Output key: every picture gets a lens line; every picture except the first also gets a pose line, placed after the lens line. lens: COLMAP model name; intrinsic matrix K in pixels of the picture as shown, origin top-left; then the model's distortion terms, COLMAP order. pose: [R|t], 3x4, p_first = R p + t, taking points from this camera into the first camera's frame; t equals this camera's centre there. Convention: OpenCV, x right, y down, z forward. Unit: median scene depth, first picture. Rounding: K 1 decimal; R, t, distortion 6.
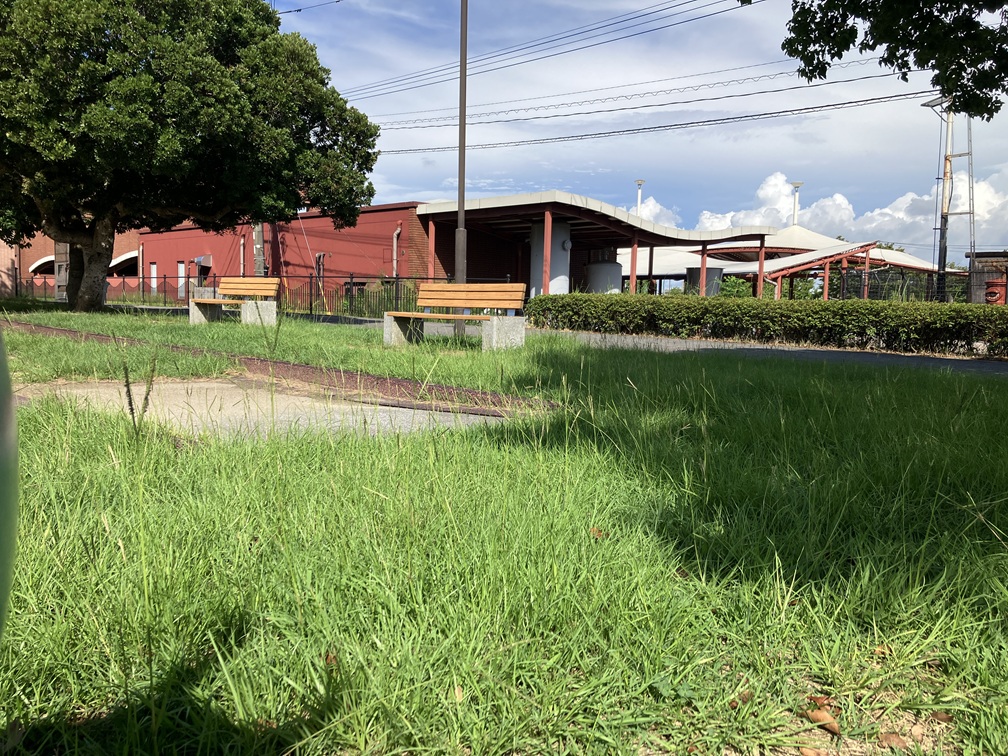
lens RADIAL K [[783.8, 0, 483.6], [0, 783.8, 372.4], [0, 0, 1]] dist [0.053678, -0.111204]
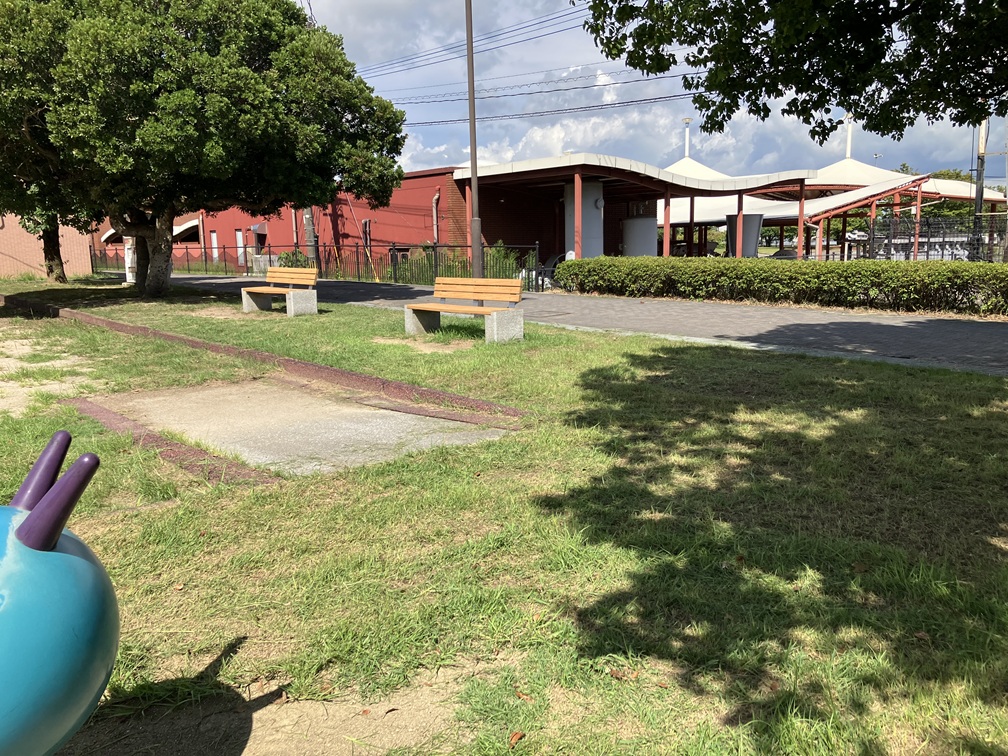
lens RADIAL K [[853.2, 0, 504.0], [0, 853.2, 378.0], [0, 0, 1]] dist [0.056180, -0.149132]
pose [[0.995057, -0.031670, -0.094116, 0.096920], [0.041805, 0.993300, 0.107740, -0.074783], [0.090074, -0.111142, 0.989714, -0.167988]]
